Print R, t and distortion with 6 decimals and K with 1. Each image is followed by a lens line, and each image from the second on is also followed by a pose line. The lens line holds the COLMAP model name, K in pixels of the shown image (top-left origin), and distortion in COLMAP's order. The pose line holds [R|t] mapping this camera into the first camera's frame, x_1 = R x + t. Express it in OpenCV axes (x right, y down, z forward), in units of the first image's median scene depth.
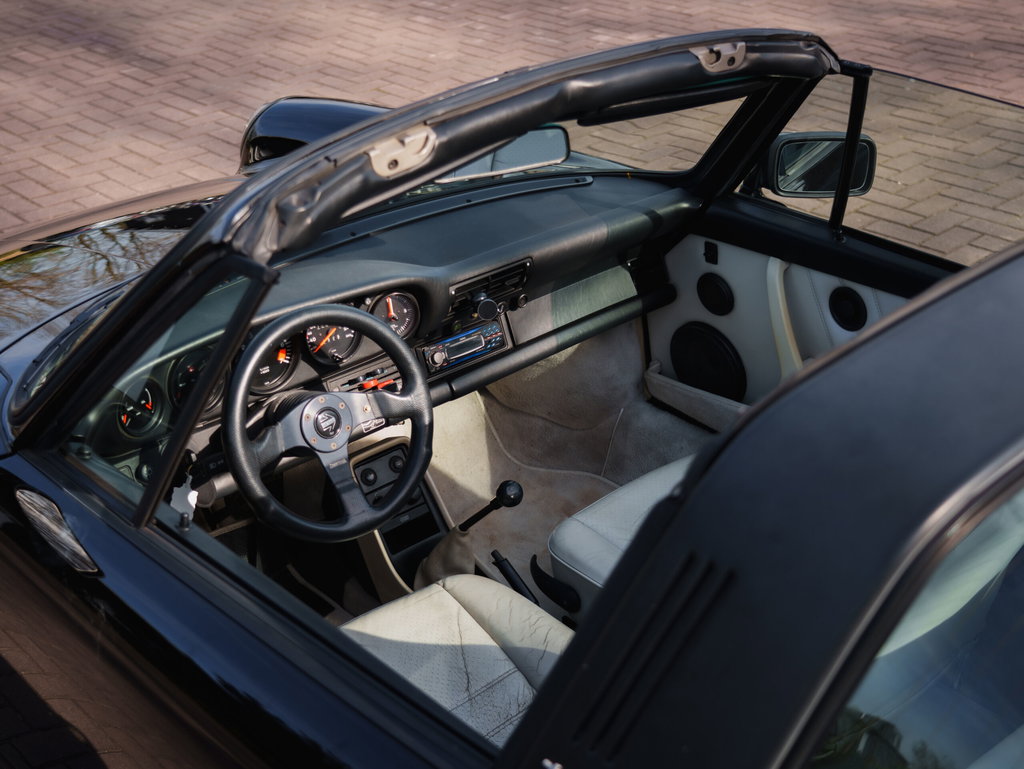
lens RADIAL K [[1334.8, 0, 514.1], [0, 1334.8, 386.0], [0, 0, 1]] dist [0.077706, 0.000000]
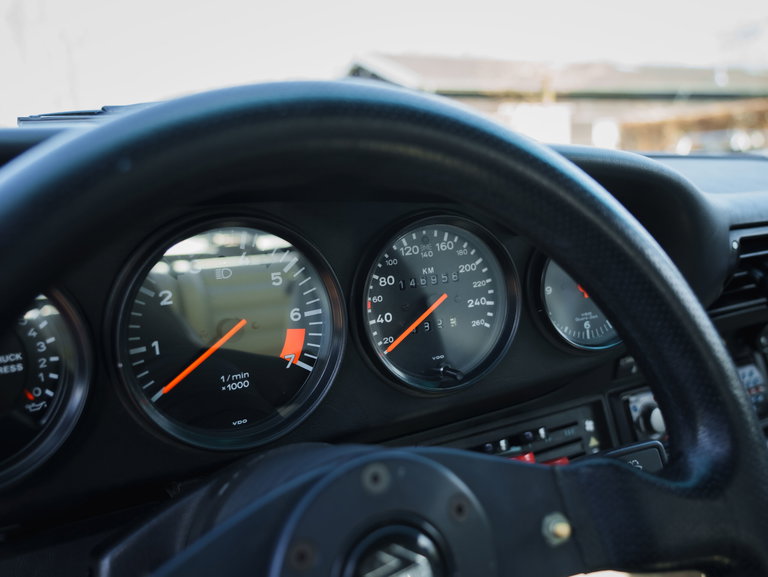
lens RADIAL K [[691.3, 0, 380.1], [0, 691.3, 281.7], [0, 0, 1]] dist [0.013904, -0.010424]
pose [[0.970292, 0.006393, -0.241853, -0.107964], [-0.080717, 0.950929, -0.298694, 0.013764], [0.228075, 0.309342, 0.923195, 0.842044]]
